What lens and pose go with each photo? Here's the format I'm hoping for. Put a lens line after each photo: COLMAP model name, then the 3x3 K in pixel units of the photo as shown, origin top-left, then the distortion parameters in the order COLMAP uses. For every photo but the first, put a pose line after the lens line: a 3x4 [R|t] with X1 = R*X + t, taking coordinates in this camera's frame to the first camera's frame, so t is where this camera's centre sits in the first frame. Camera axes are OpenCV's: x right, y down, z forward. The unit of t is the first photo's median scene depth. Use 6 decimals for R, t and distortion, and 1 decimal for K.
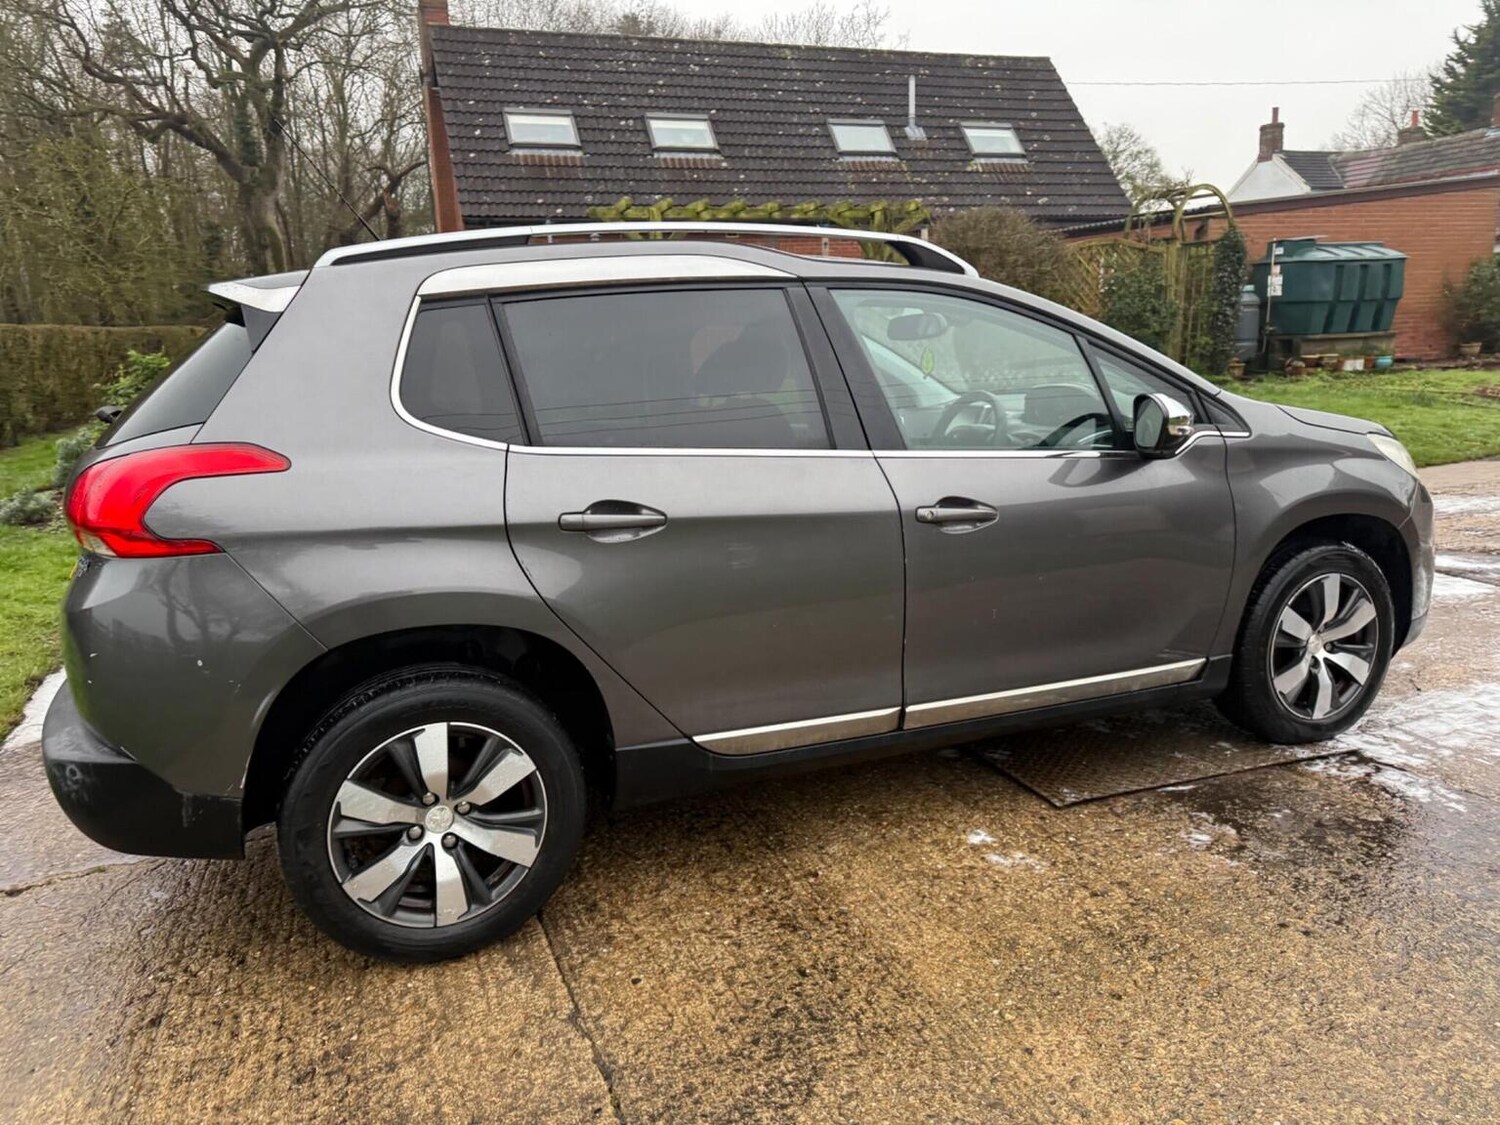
lens RADIAL K [[1058.4, 0, 745.7], [0, 1058.4, 554.1], [0, 0, 1]] dist [0.034512, -0.036617]
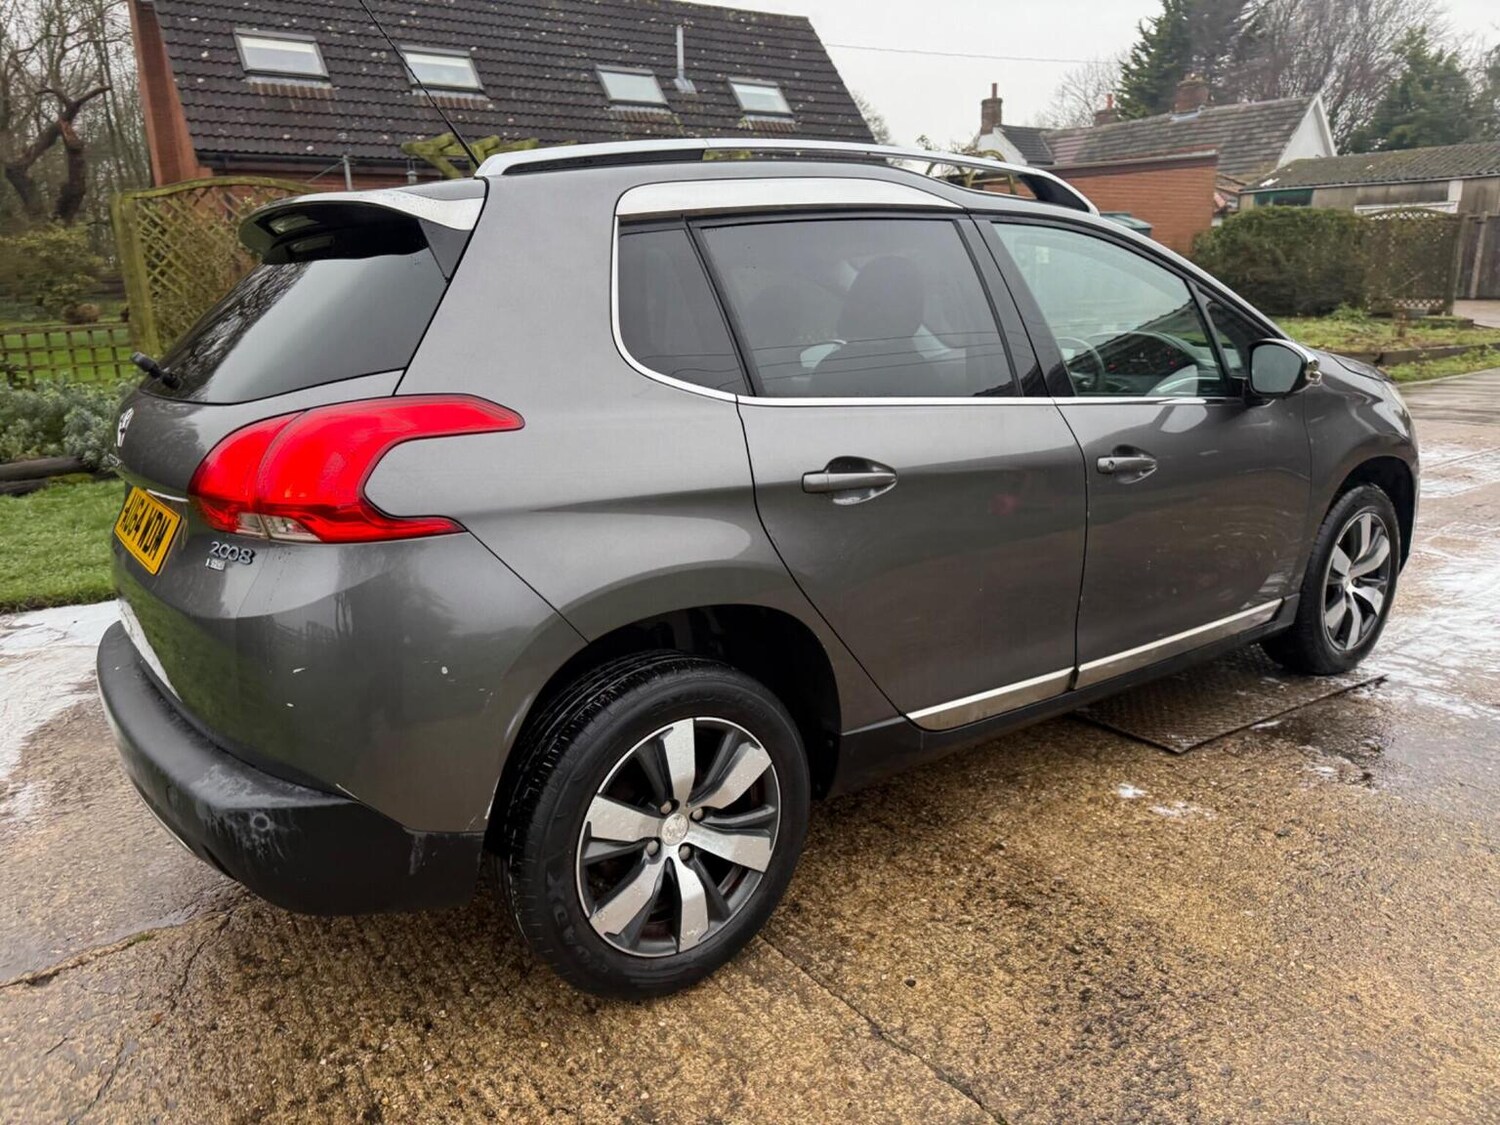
lens RADIAL K [[1064.9, 0, 744.8], [0, 1064.9, 562.3], [0, 0, 1]] dist [0.031301, -0.039193]
pose [[0.970131, -0.046950, 0.237995, -0.326254], [0.037052, 0.998259, 0.045896, -0.004704], [-0.239735, -0.035707, 0.970181, 0.115686]]
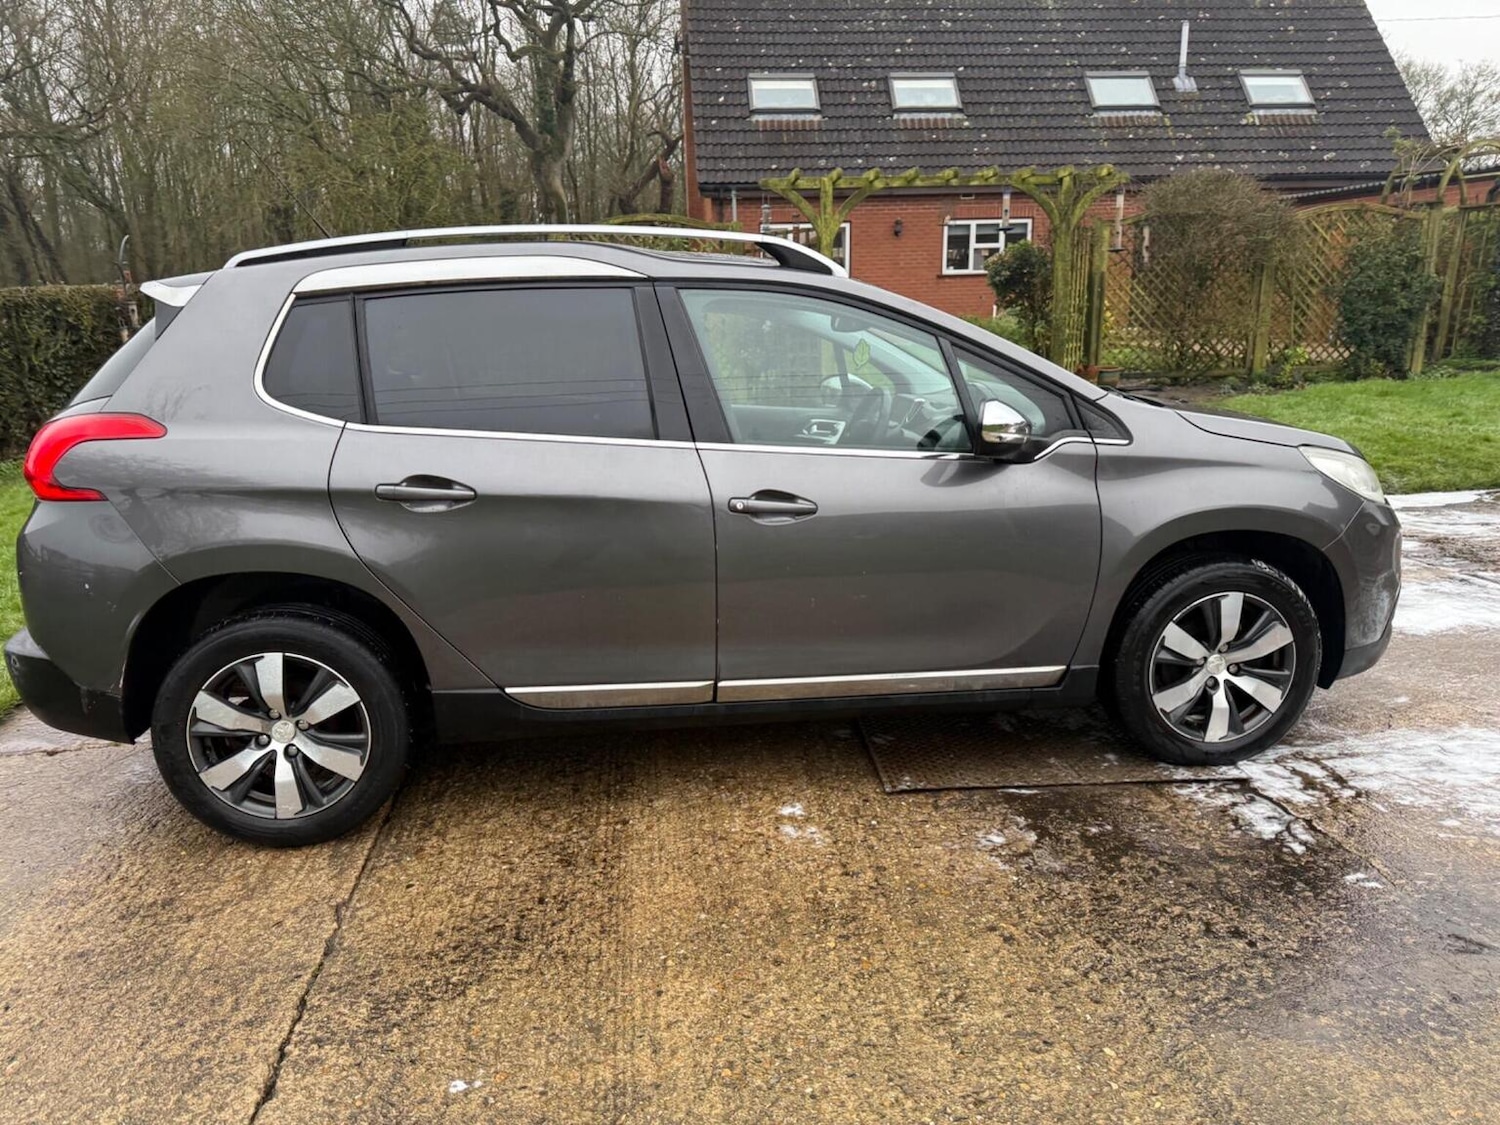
lens RADIAL K [[1056.3, 0, 748.4], [0, 1056.3, 563.7], [0, 0, 1]] dist [0.033249, -0.038311]
pose [[0.966984, 0.077184, -0.242869, 0.381370], [-0.066262, 0.996402, 0.052837, -0.030373], [0.246073, -0.035000, 0.968619, -0.025141]]
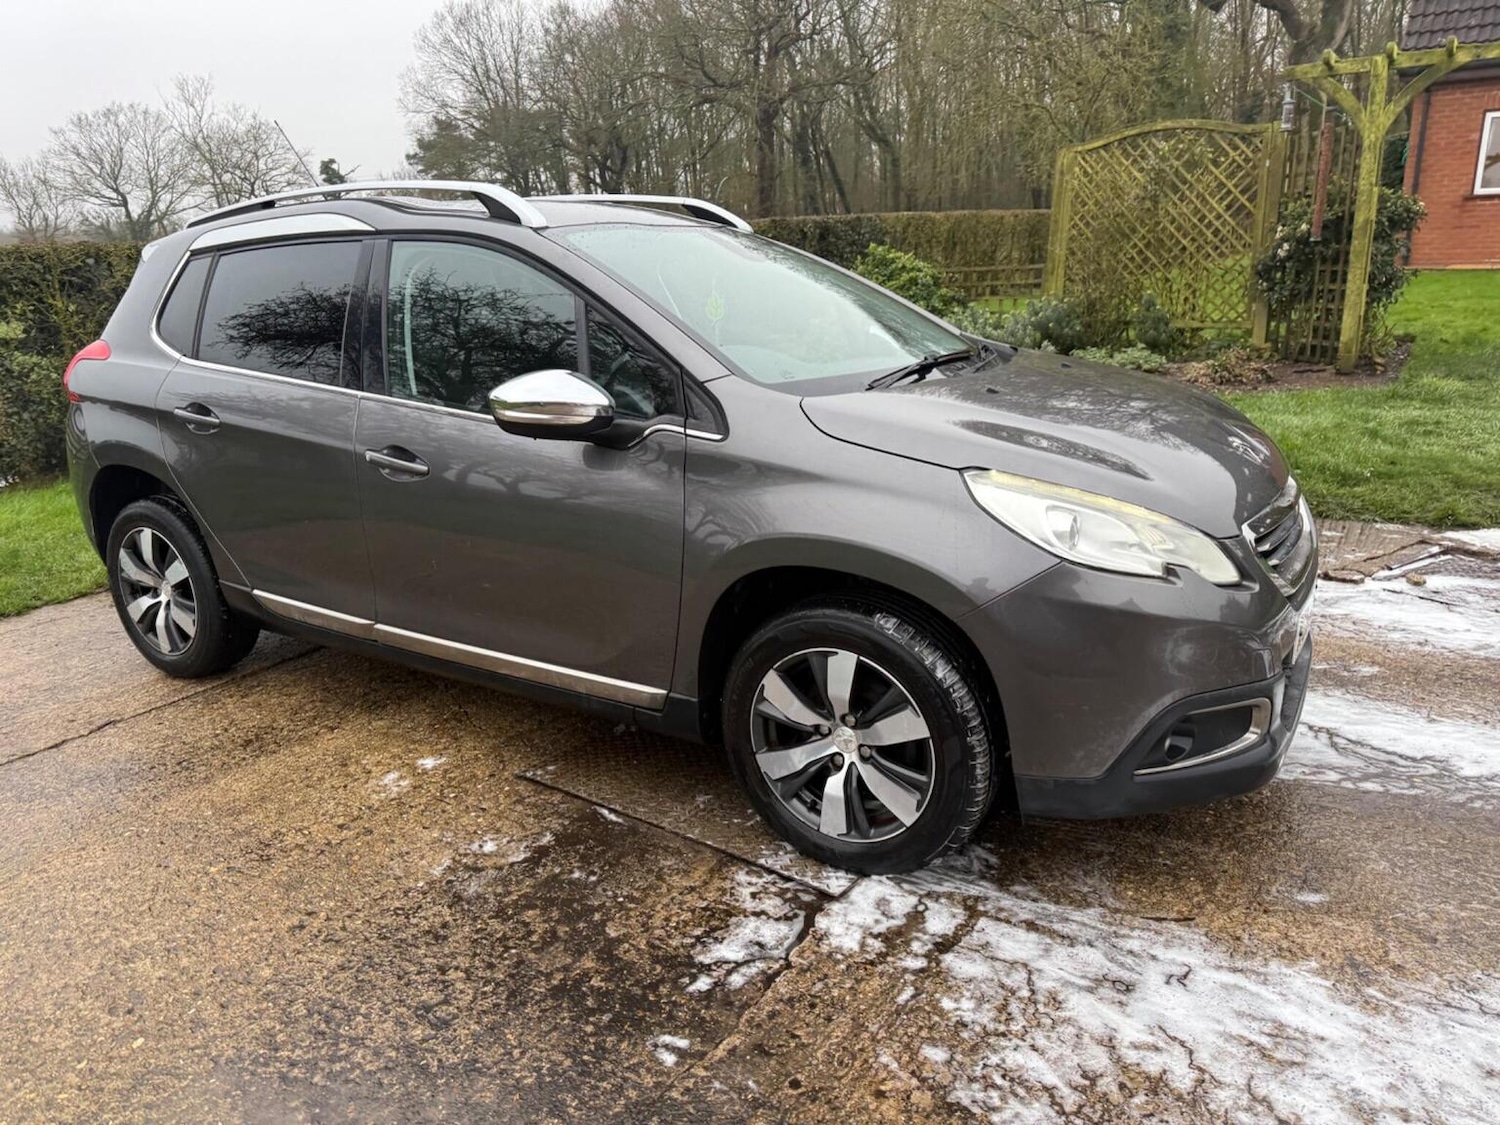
lens RADIAL K [[1063.8, 0, 750.0], [0, 1063.8, 562.5], [0, 0, 1]] dist [0.026846, -0.029241]
pose [[0.587542, 0.245925, -0.770918, 1.106136], [-0.149967, 0.969288, 0.194910, -0.177567], [0.795175, 0.001094, 0.606379, 0.549269]]
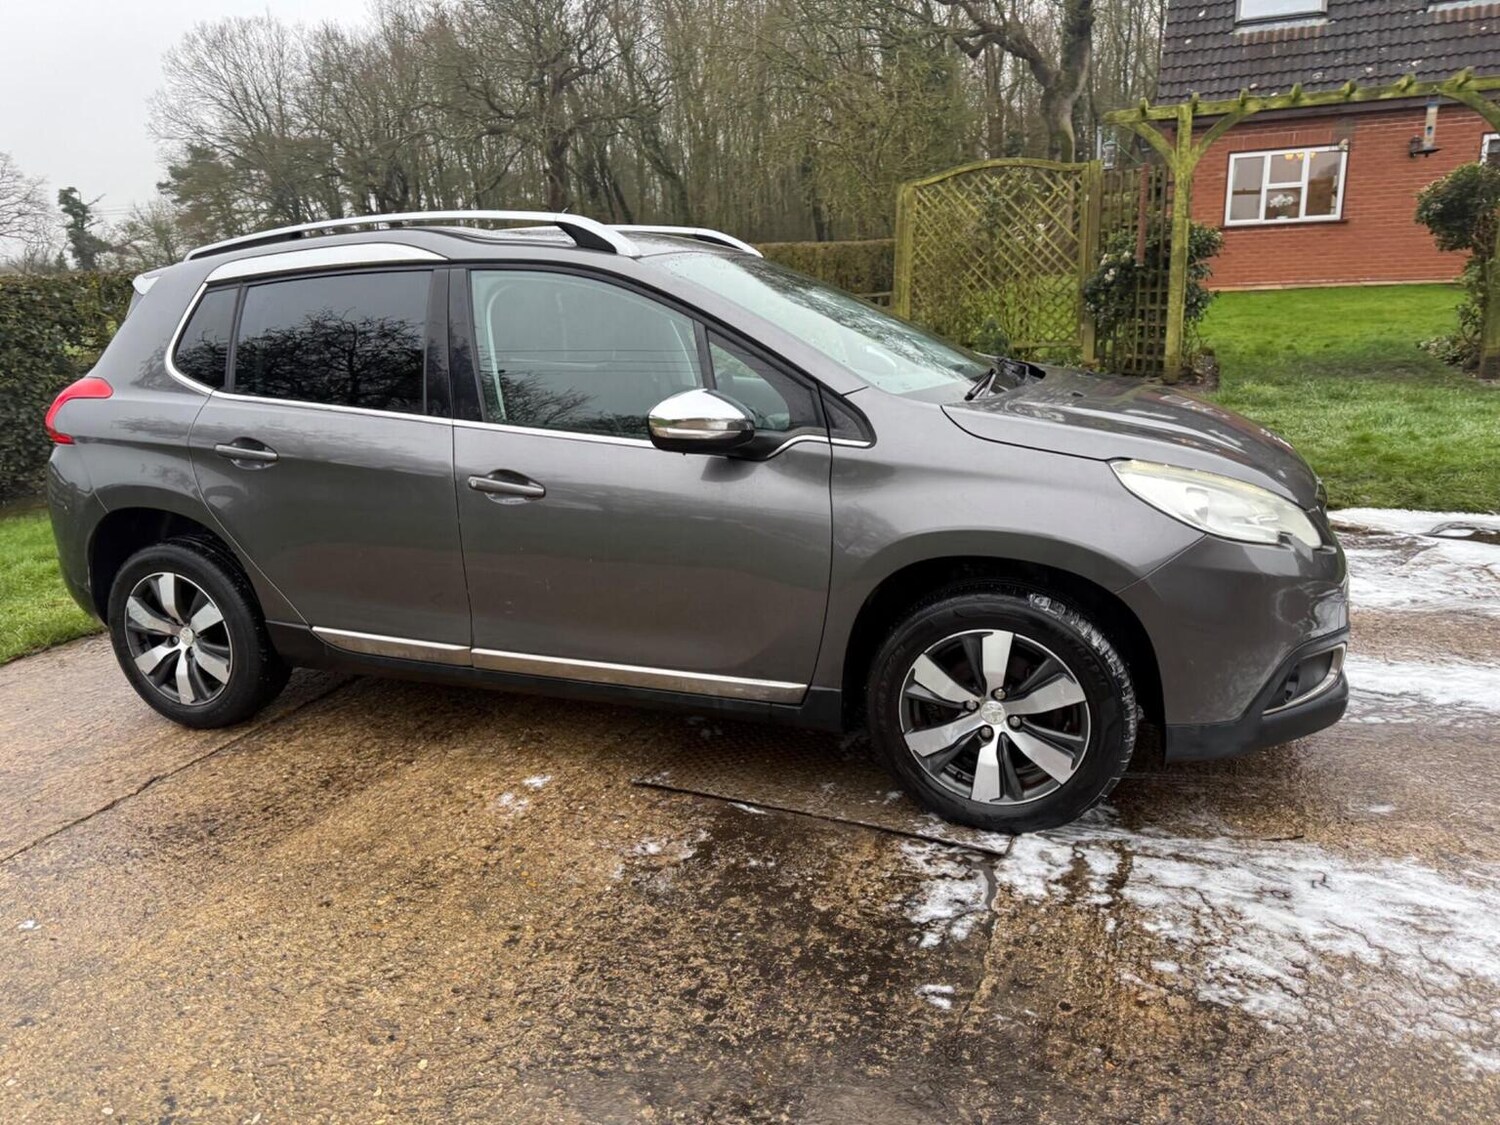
lens RADIAL K [[1059.9, 0, 748.8], [0, 1059.9, 564.1], [0, 0, 1]] dist [0.033066, -0.034702]
pose [[0.735776, 0.186775, -0.650959, 0.969909], [-0.120721, 0.981994, 0.145307, -0.129307], [0.666378, -0.028329, 0.745076, 0.306109]]
